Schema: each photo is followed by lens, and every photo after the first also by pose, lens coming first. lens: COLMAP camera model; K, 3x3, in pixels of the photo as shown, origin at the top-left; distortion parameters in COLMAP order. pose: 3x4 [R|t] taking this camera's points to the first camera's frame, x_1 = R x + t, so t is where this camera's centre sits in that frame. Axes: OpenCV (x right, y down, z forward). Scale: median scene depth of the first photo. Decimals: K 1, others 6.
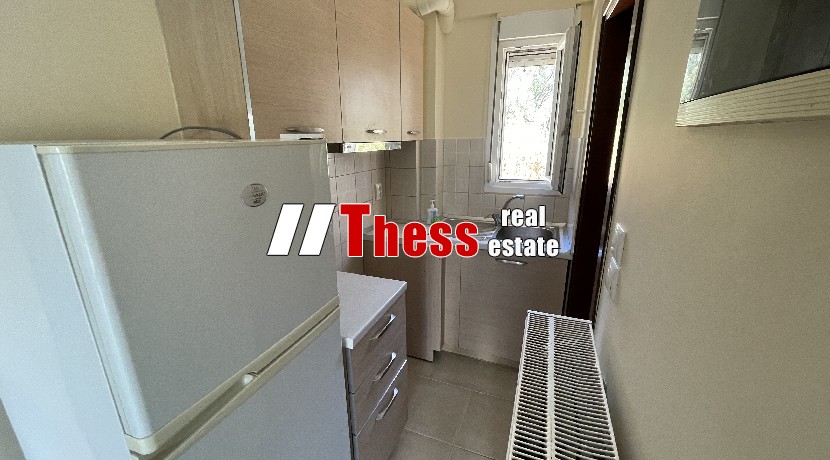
lens RADIAL K [[330.5, 0, 412.3], [0, 330.5, 230.4], [0, 0, 1]] dist [0.001981, -0.000451]
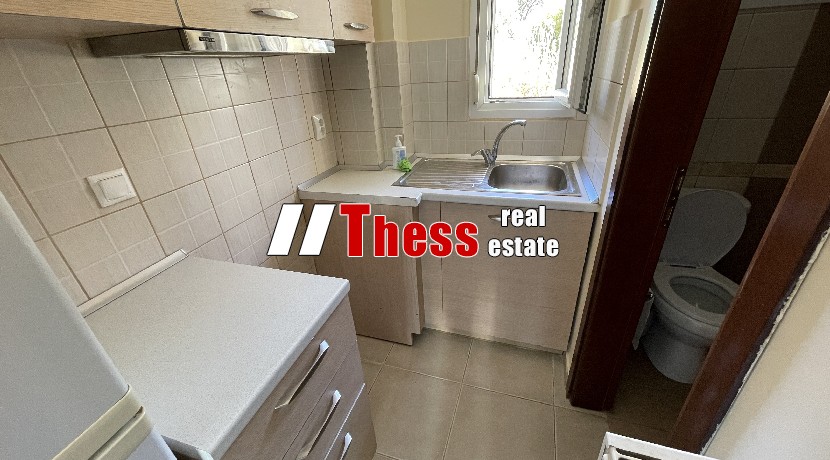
lens RADIAL K [[330.5, 0, 419.1], [0, 330.5, 230.2], [0, 0, 1]] dist [0.001981, -0.000451]
pose [[0.995877, -0.074517, 0.051740, 0.057802], [0.063058, 0.978632, 0.195714, -0.028101], [-0.065219, -0.191644, 0.979295, 0.274810]]
